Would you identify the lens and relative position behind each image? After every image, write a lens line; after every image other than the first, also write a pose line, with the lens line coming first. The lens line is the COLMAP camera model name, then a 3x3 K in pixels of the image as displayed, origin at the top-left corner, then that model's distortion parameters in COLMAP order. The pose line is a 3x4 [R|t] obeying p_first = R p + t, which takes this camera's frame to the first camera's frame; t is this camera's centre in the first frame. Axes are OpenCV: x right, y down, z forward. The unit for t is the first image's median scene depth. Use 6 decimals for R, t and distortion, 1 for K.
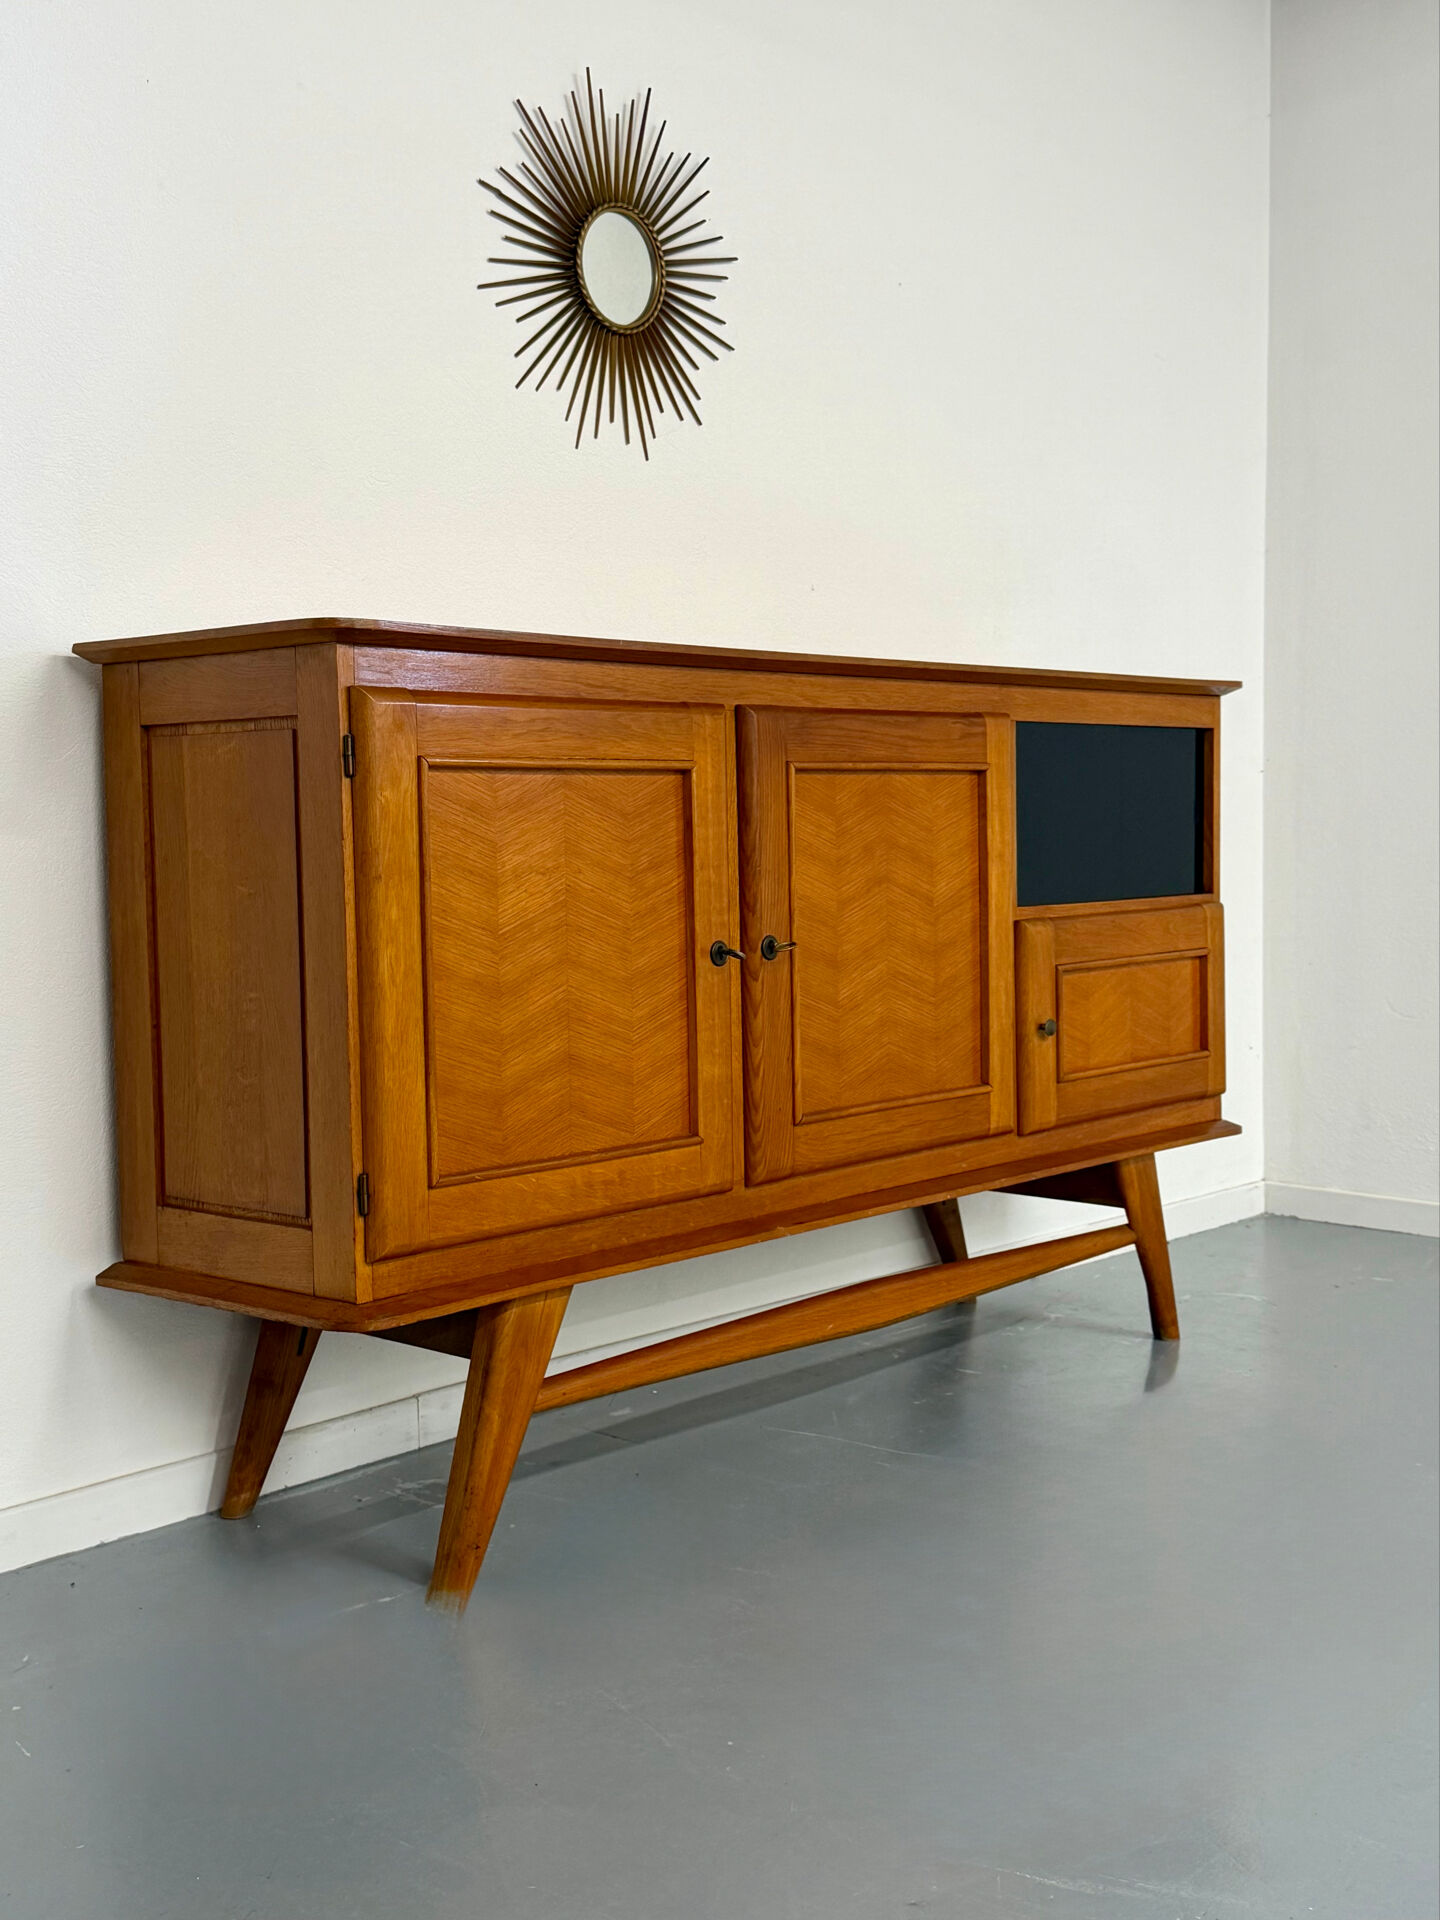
lens RADIAL K [[2239.9, 0, 714.2], [0, 2239.9, 956.6], [0, 0, 1]] dist [0.110109, 0.000000]
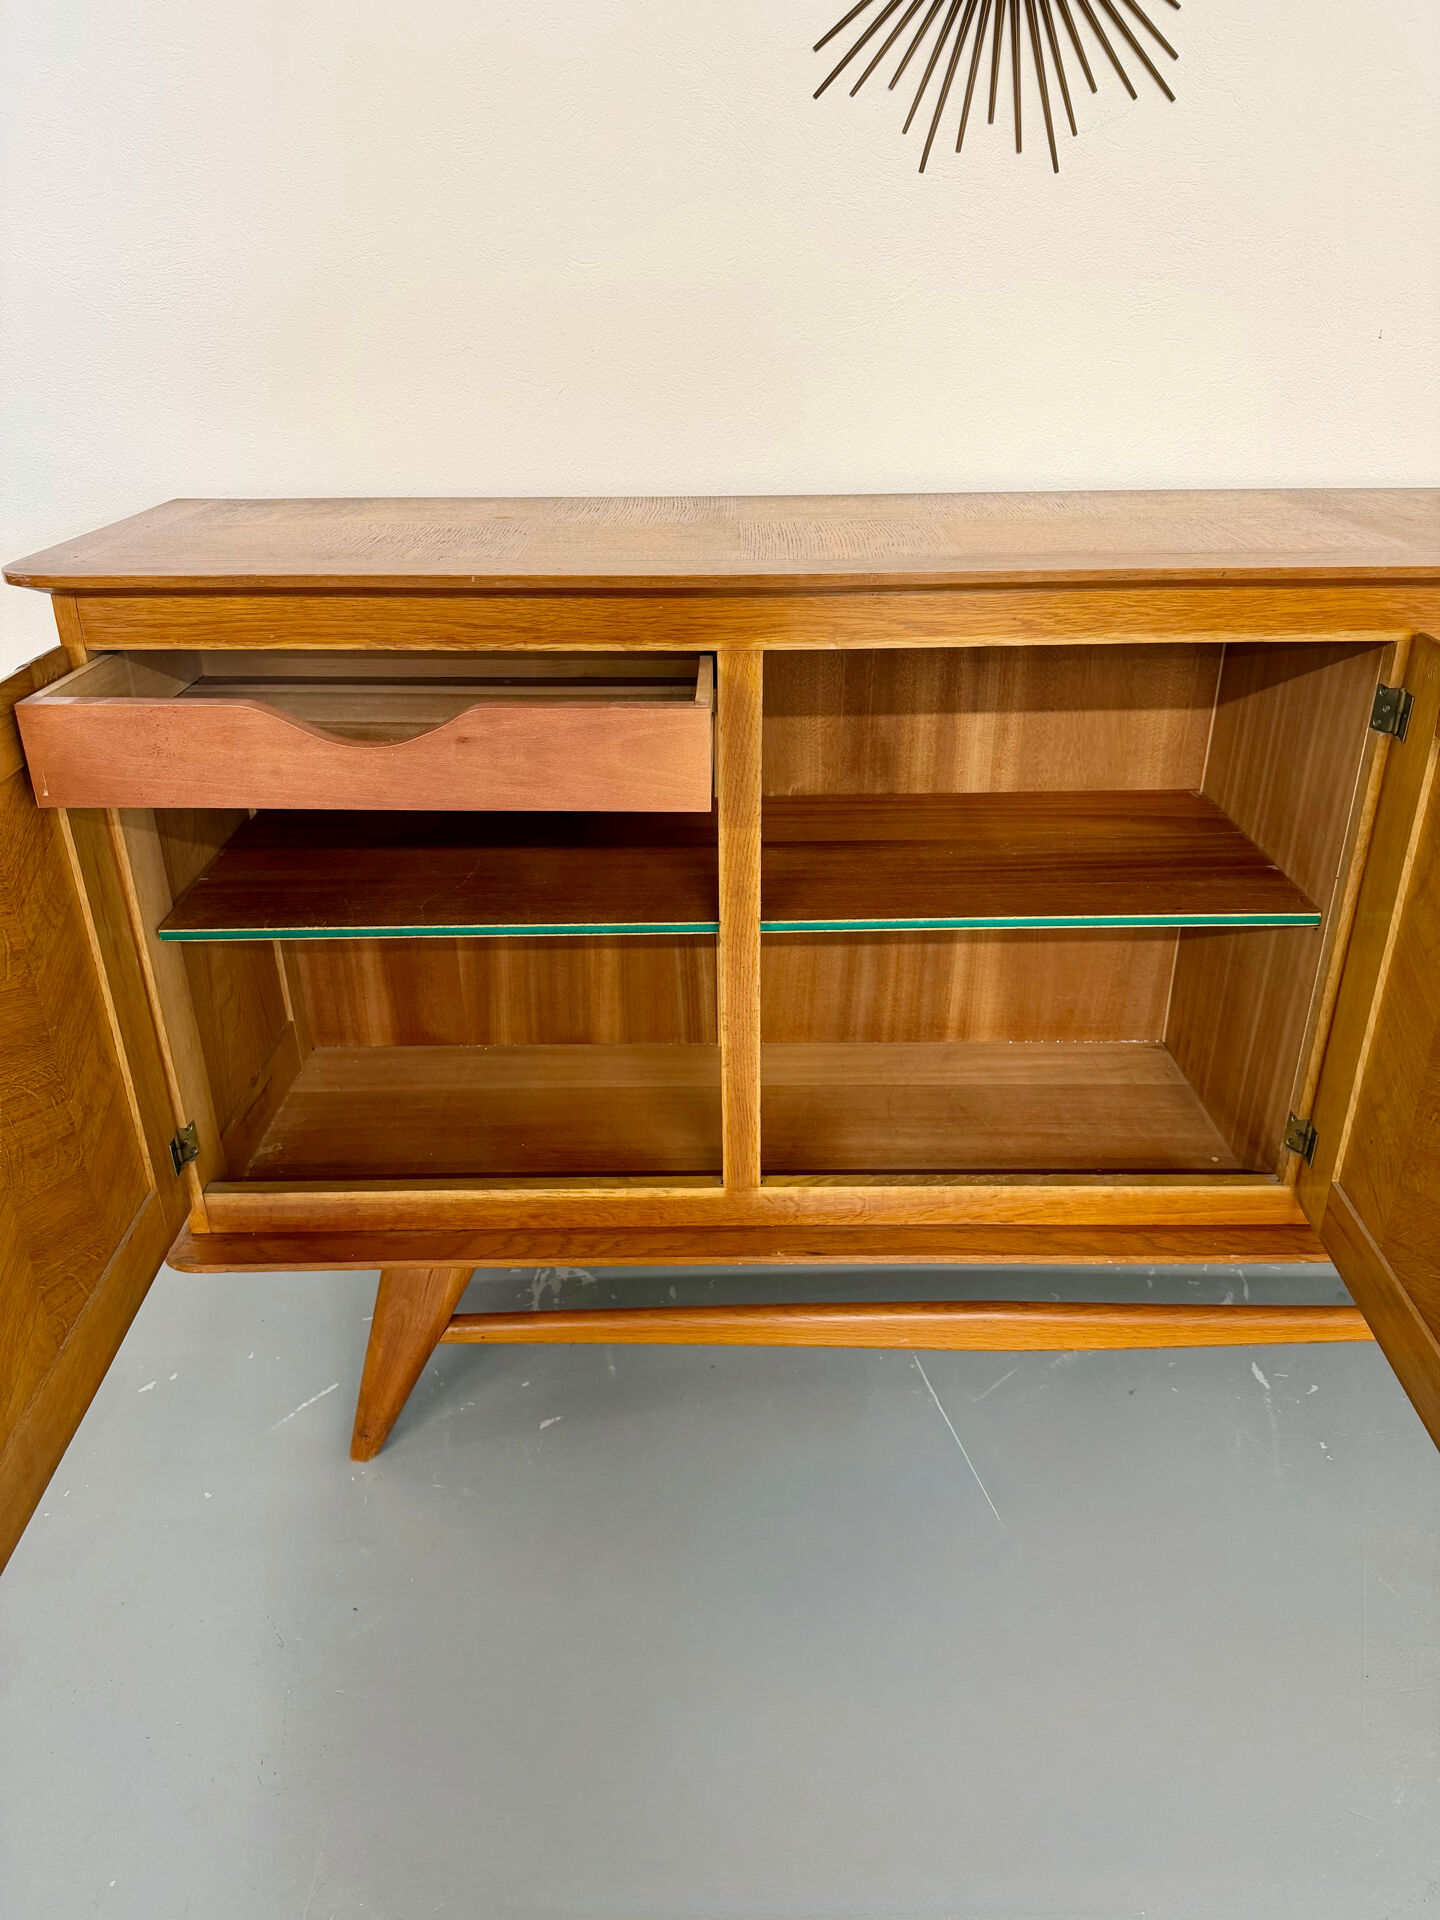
lens RADIAL K [[1349.7, 0, 718.0], [0, 1349.7, 964.2], [0, 0, 1]] dist [-0.006699, -0.003684]
pose [[0.666023, 0.341563, -0.663135, 0.328067], [-0.045444, 0.905931, 0.420979, -0.203145], [0.744545, -0.250246, 0.618894, 0.715472]]
